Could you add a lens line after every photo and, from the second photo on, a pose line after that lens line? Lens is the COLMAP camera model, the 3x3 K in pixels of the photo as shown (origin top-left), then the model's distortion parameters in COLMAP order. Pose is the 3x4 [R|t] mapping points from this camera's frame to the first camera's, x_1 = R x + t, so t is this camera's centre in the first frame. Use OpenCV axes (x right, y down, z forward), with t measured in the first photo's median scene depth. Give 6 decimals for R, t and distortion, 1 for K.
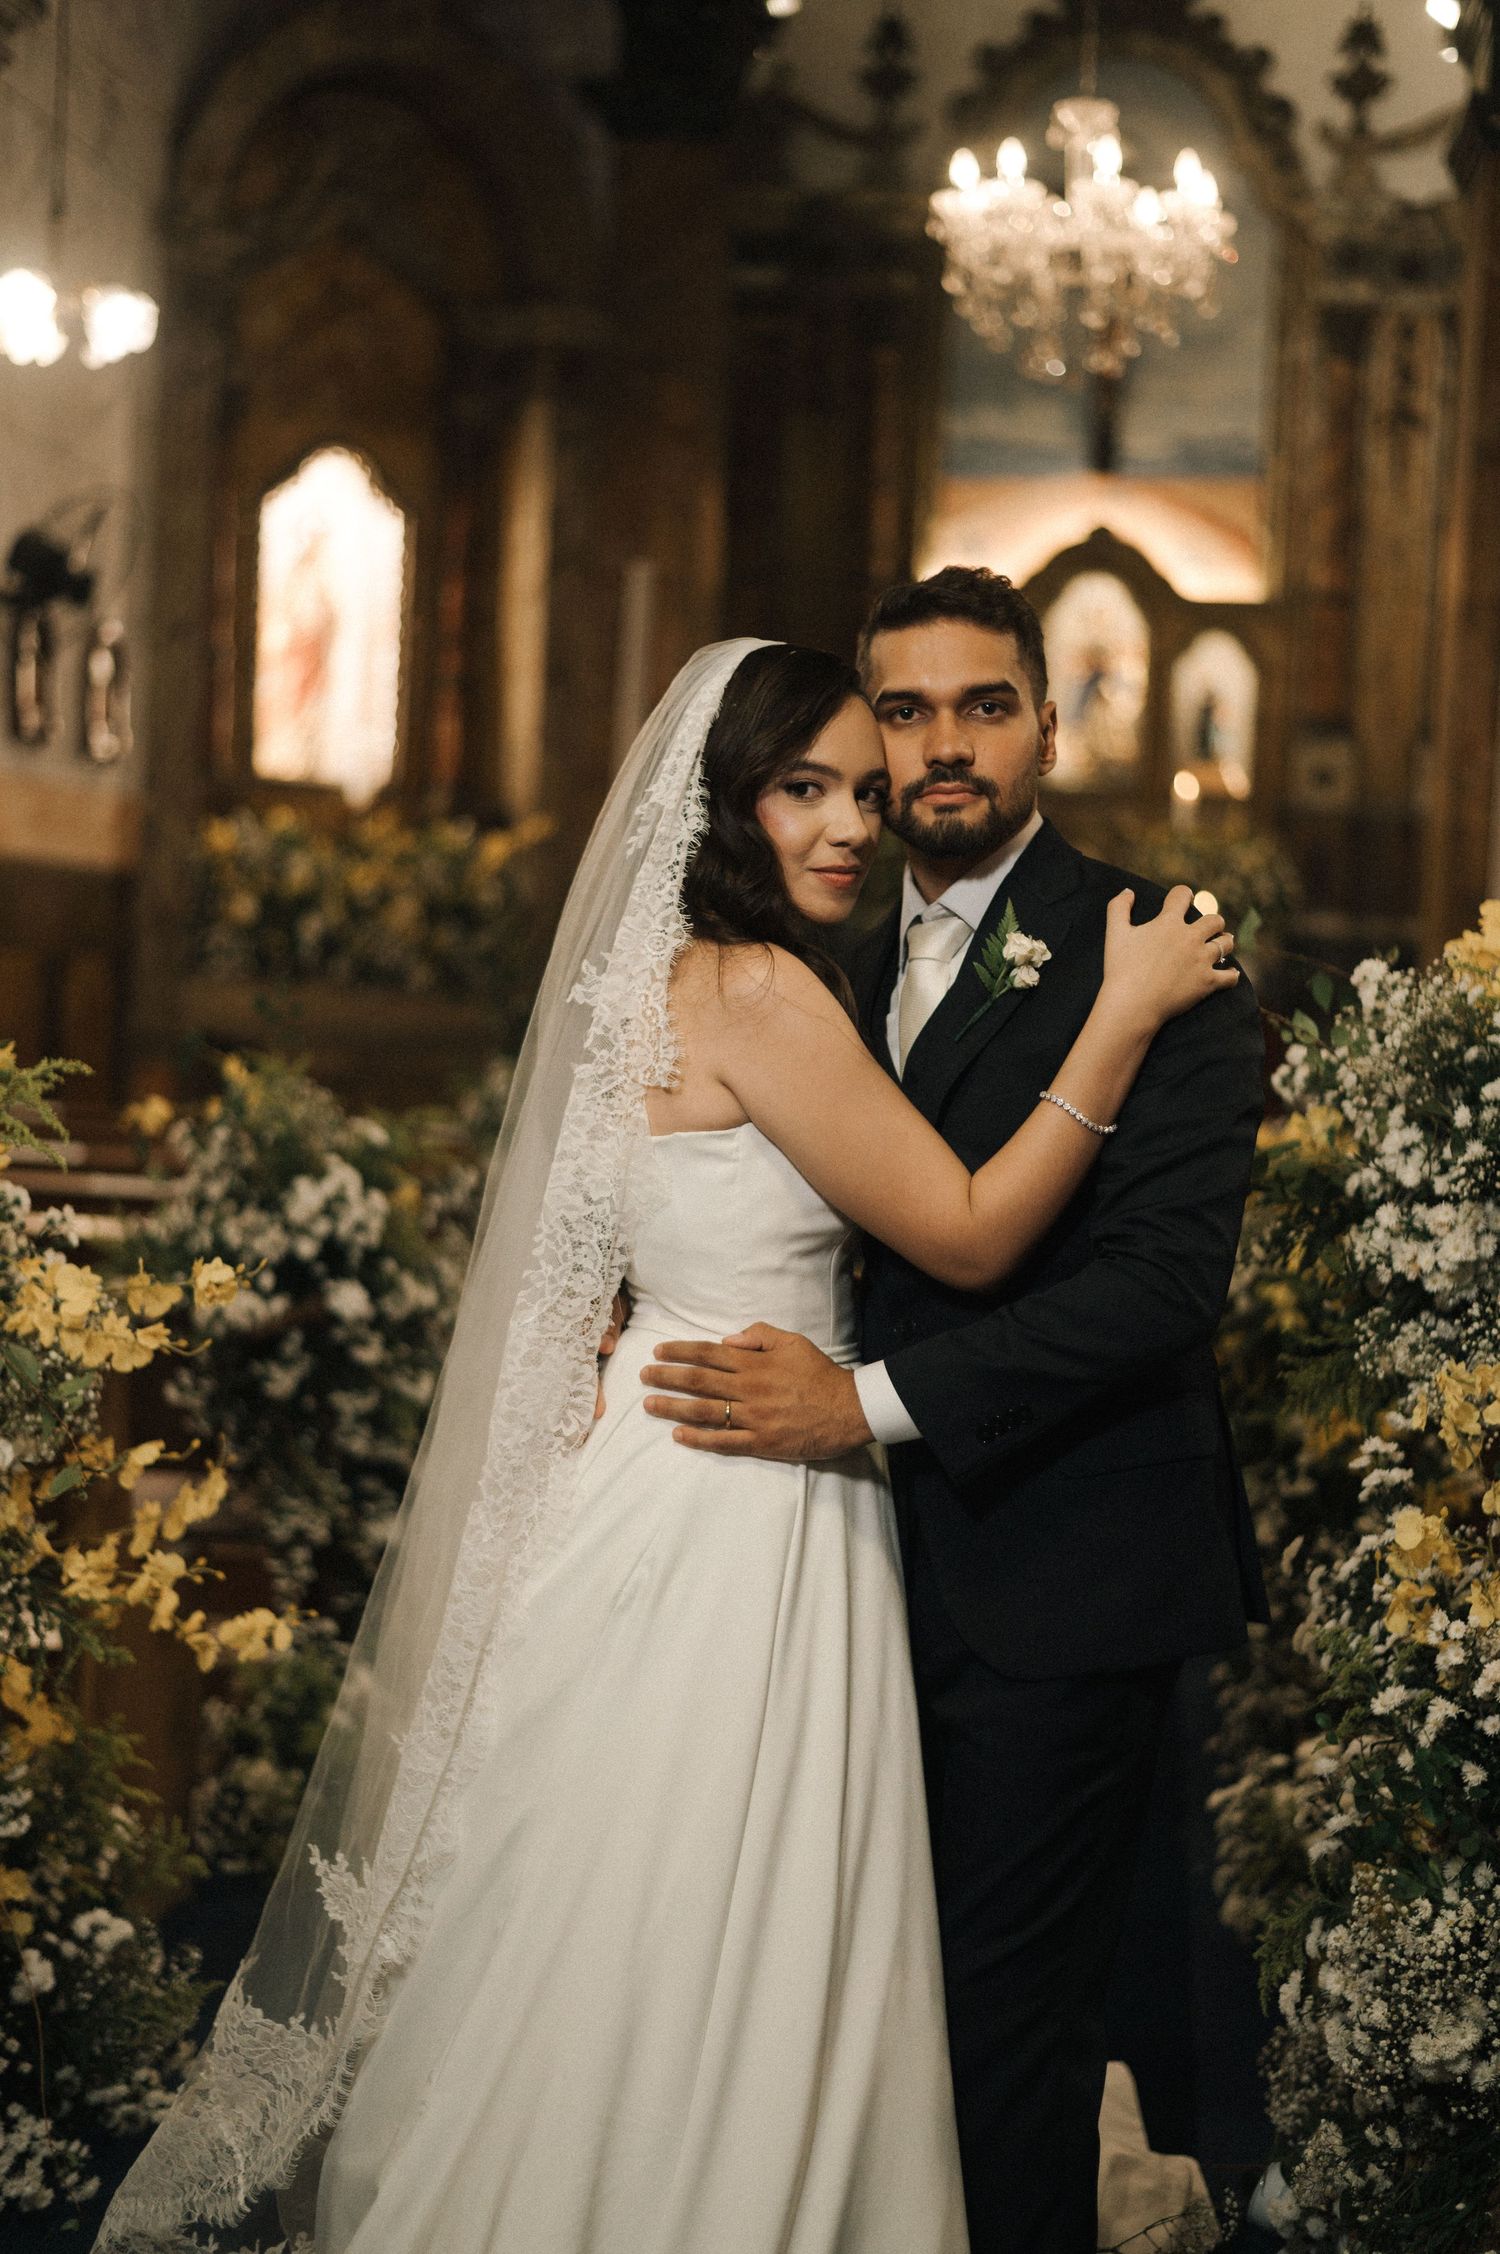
lens RADIAL K [[3378.8, 0, 793.7], [0, 3378.8, 1188.6], [0, 0, 1]] dist [-0.035002, 0.000000]
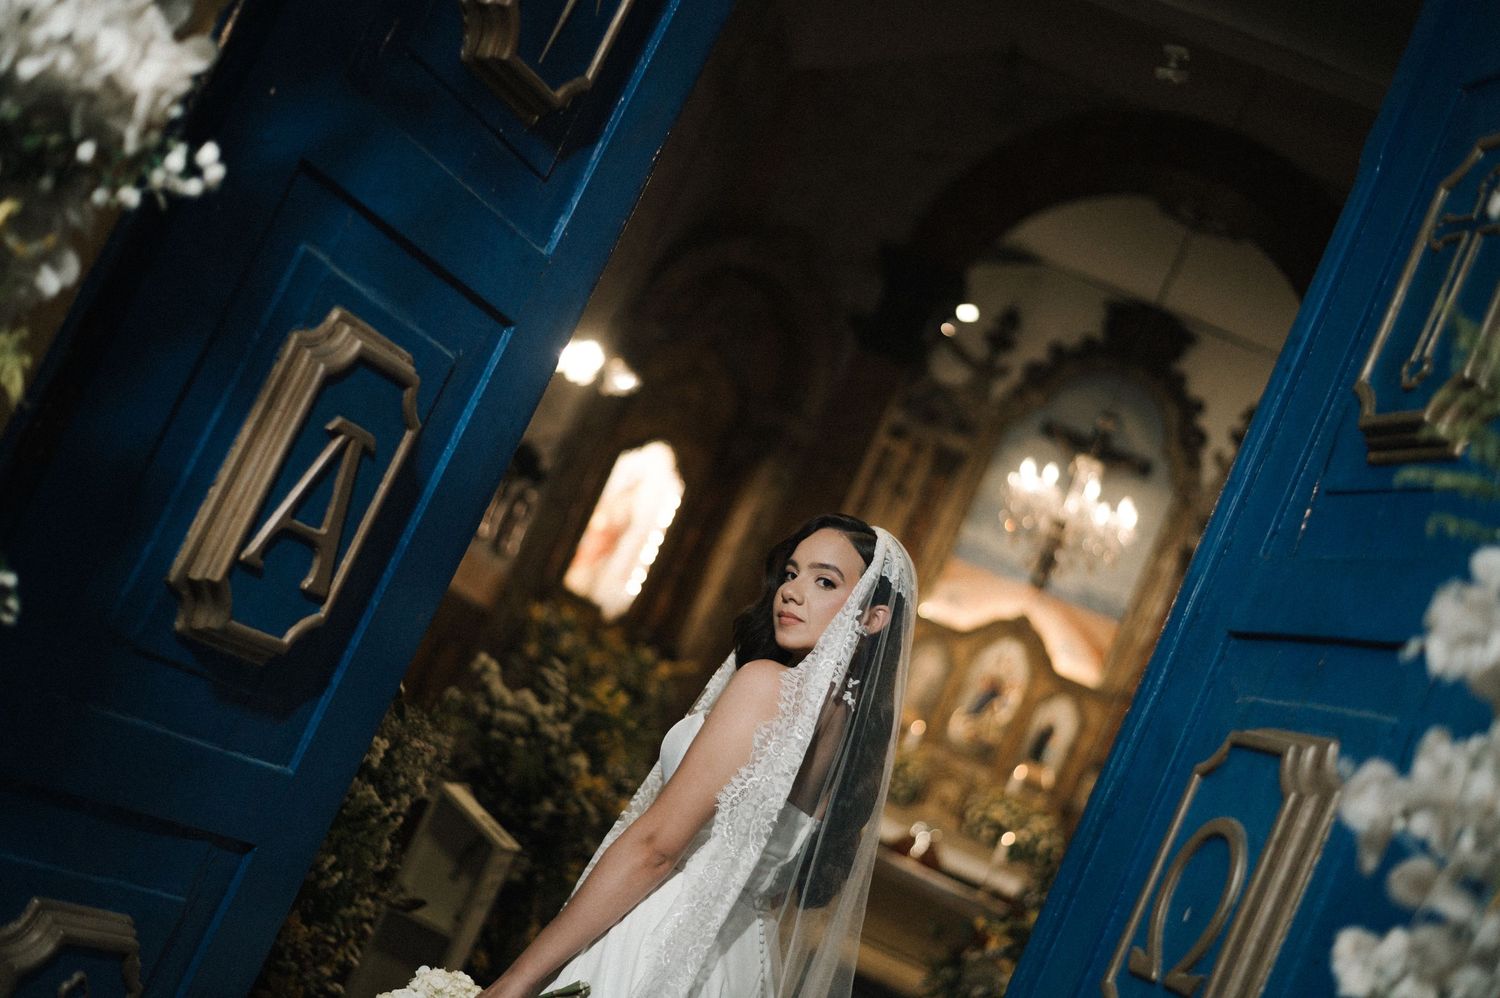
lens RADIAL K [[2248.5, 0, 742.6], [0, 2248.5, 504.6], [0, 0, 1]] dist [-0.035002, 0.000000]
pose [[0.930736, 0.363578, -0.039268, -0.032201], [-0.364452, 0.913385, -0.181392, 0.025859], [-0.030083, 0.183139, 0.982627, -0.236801]]
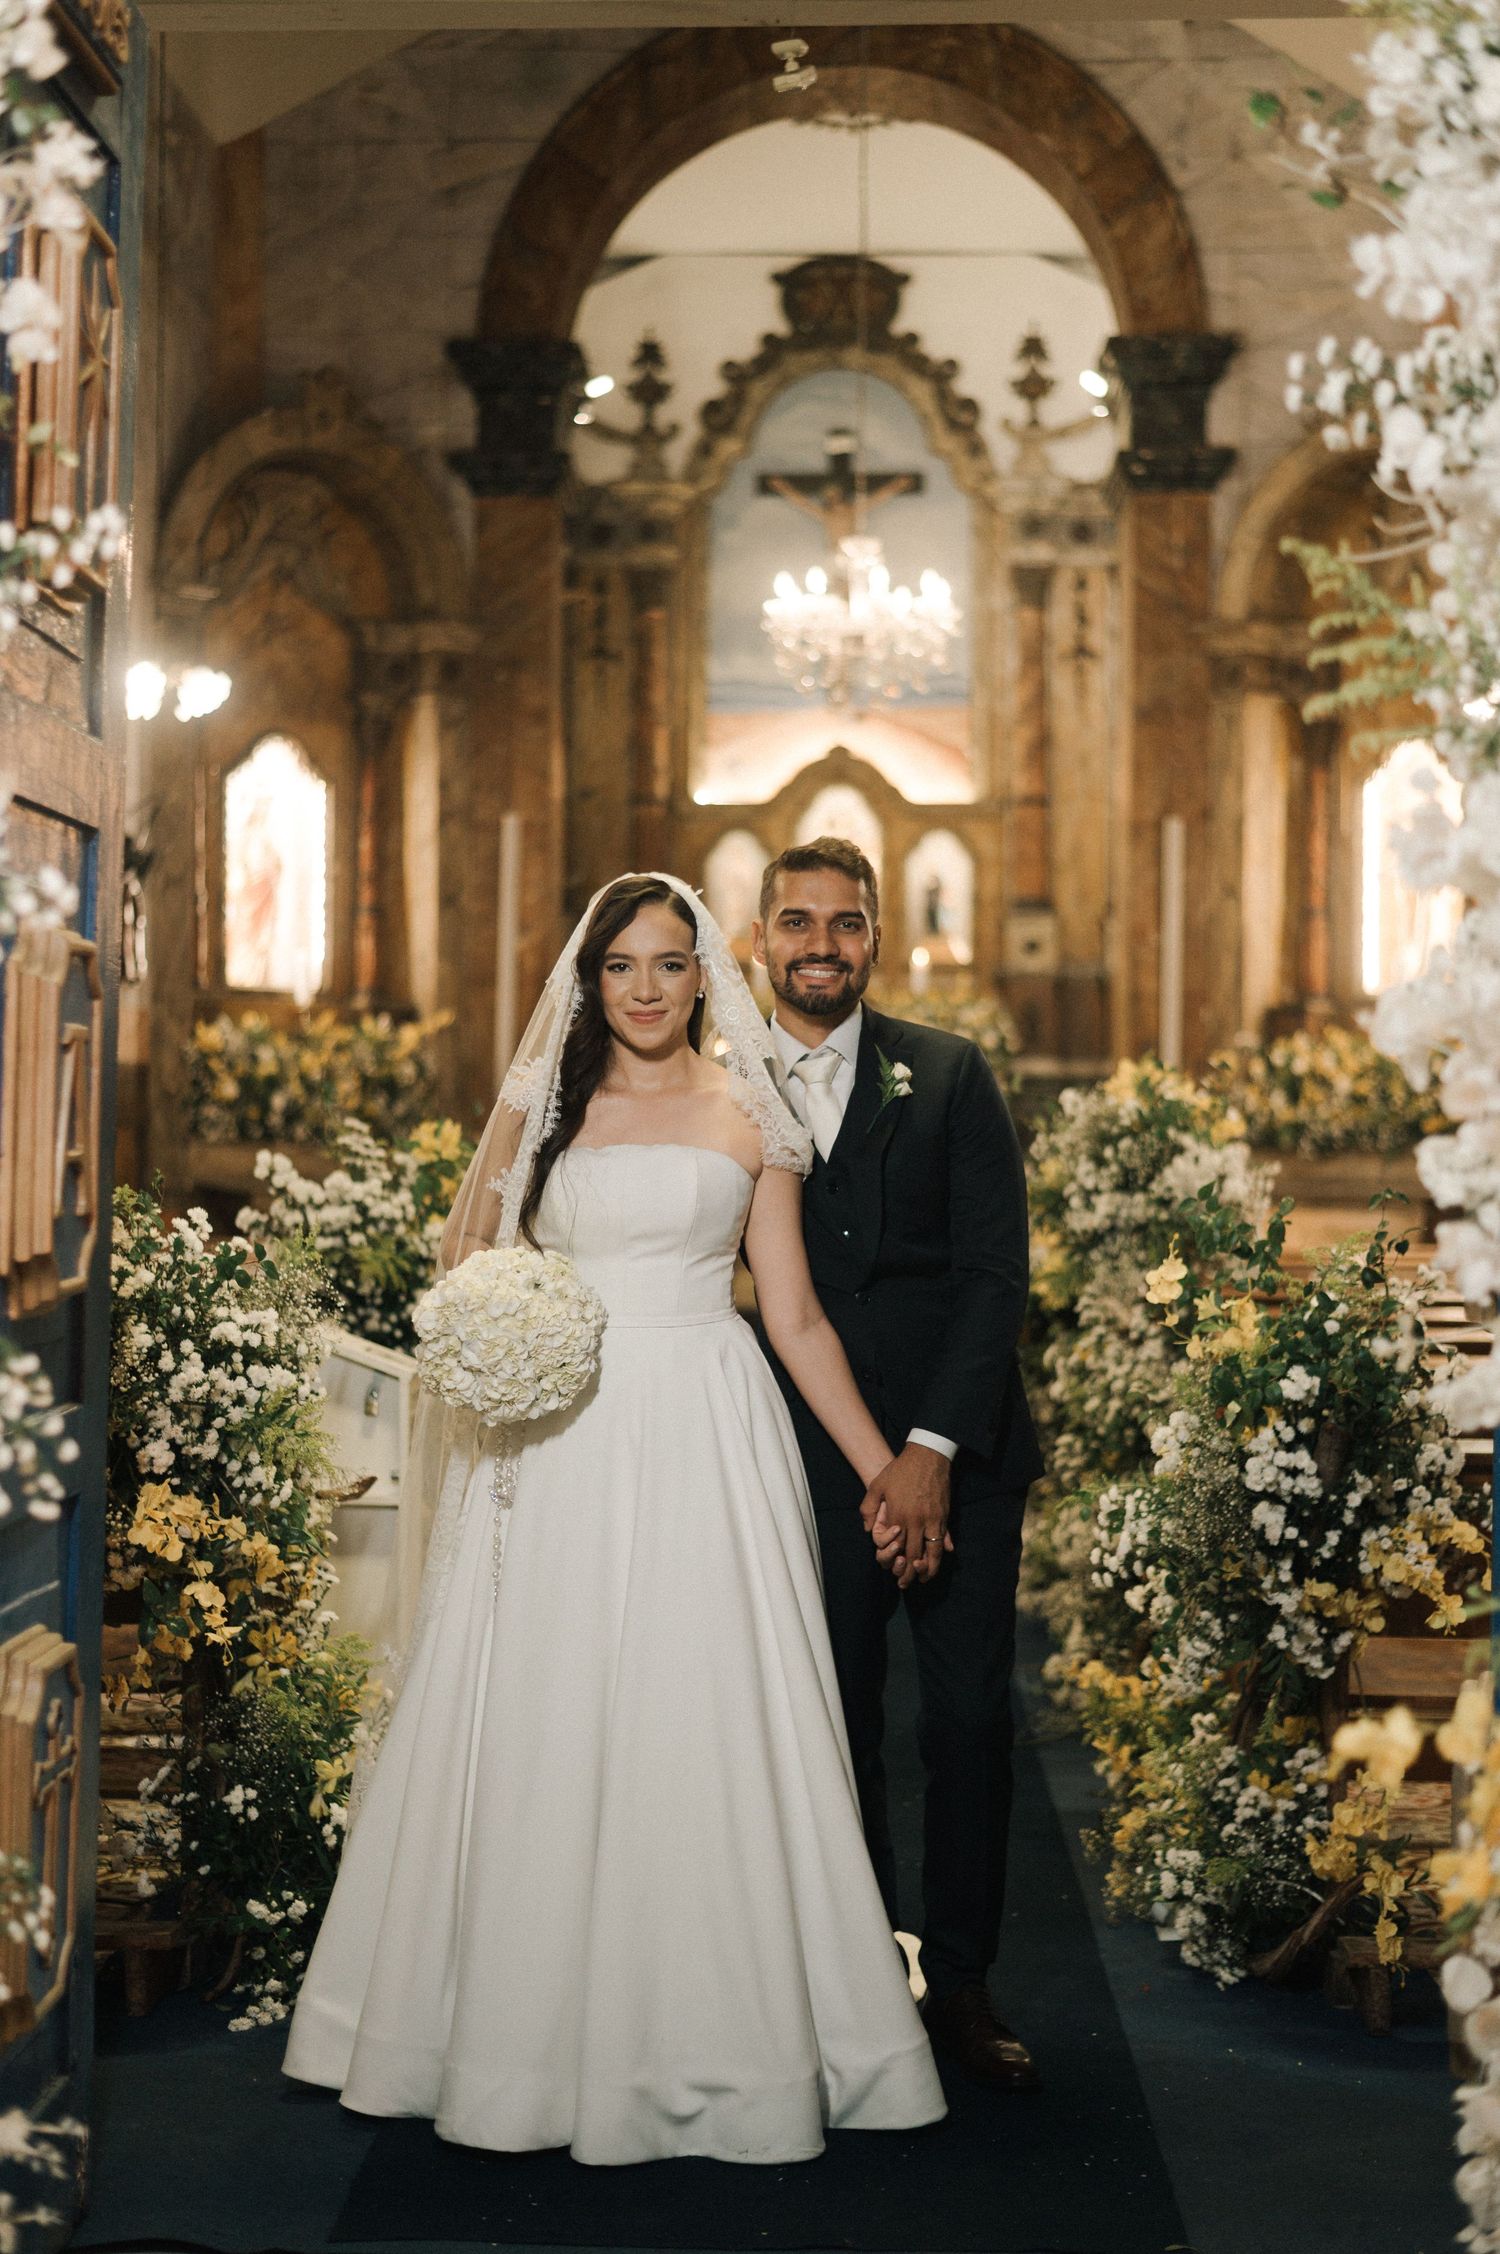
lens RADIAL K [[3378.8, 0, 749.5], [0, 3378.8, 1136.1], [0, 0, 1]] dist [-0.035002, 0.000000]
pose [[0.996631, -0.042026, 0.070429, -0.050076], [0.046252, 0.997158, -0.059476, 0.021723], [-0.067729, 0.062533, 0.995742, -0.305887]]
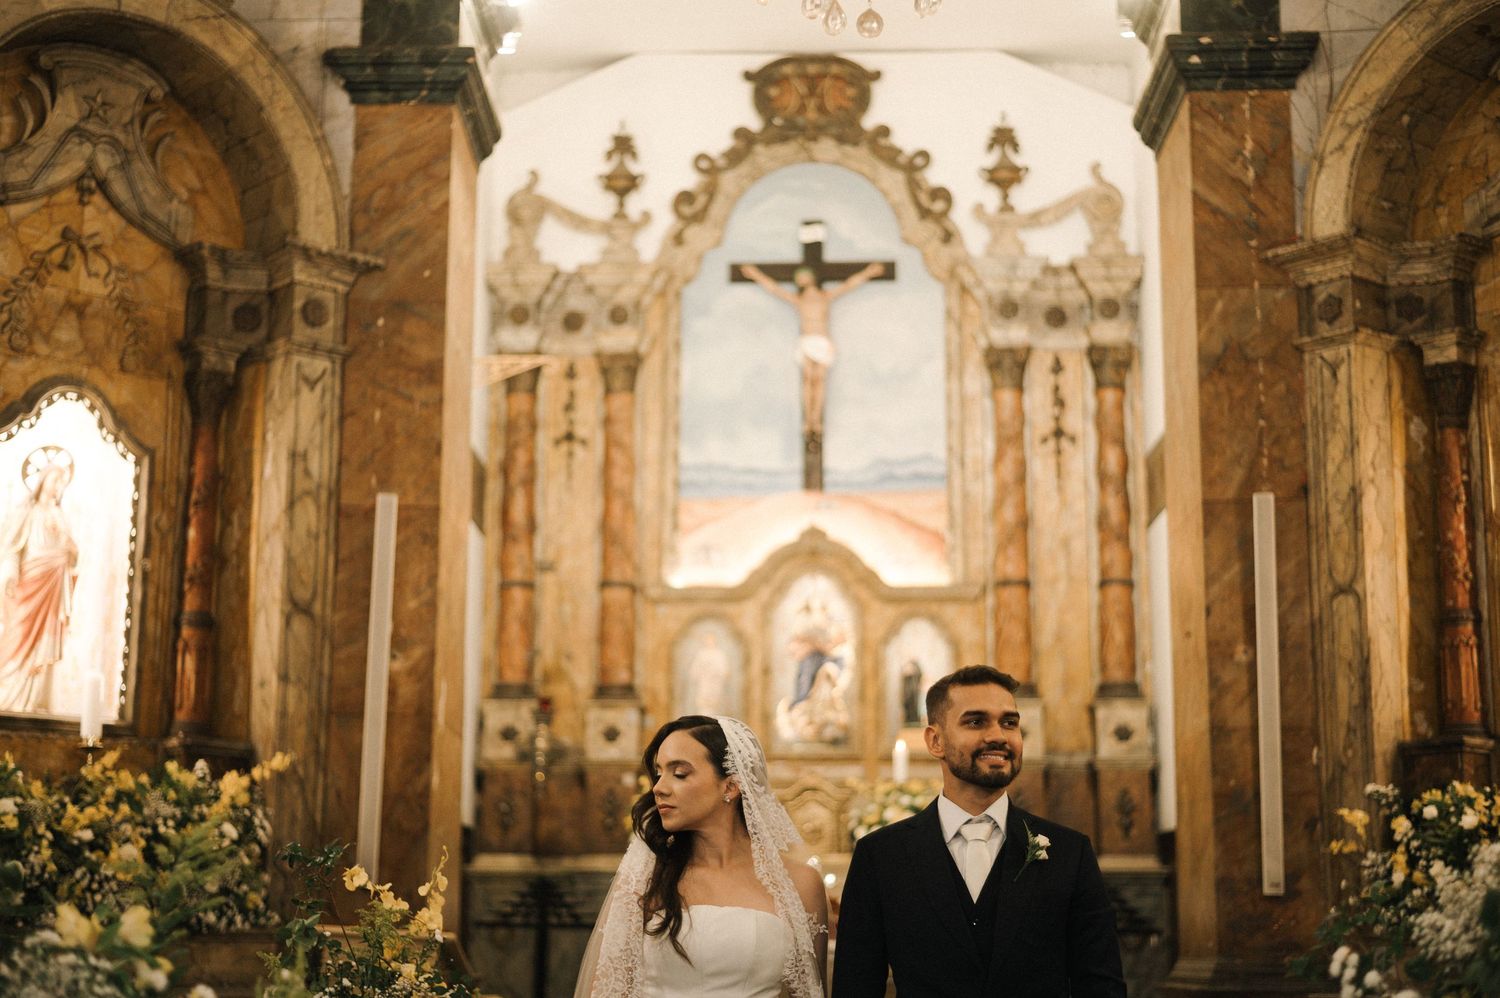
lens RADIAL K [[2248.5, 0, 748.6], [0, 2248.5, 493.3], [0, 0, 1]] dist [-0.035002, 0.000000]
pose [[0.996554, -0.029051, 0.077689, 0.010262], [0.048237, 0.964961, -0.257920, -0.009458], [-0.067474, 0.260778, 0.963038, 0.353603]]
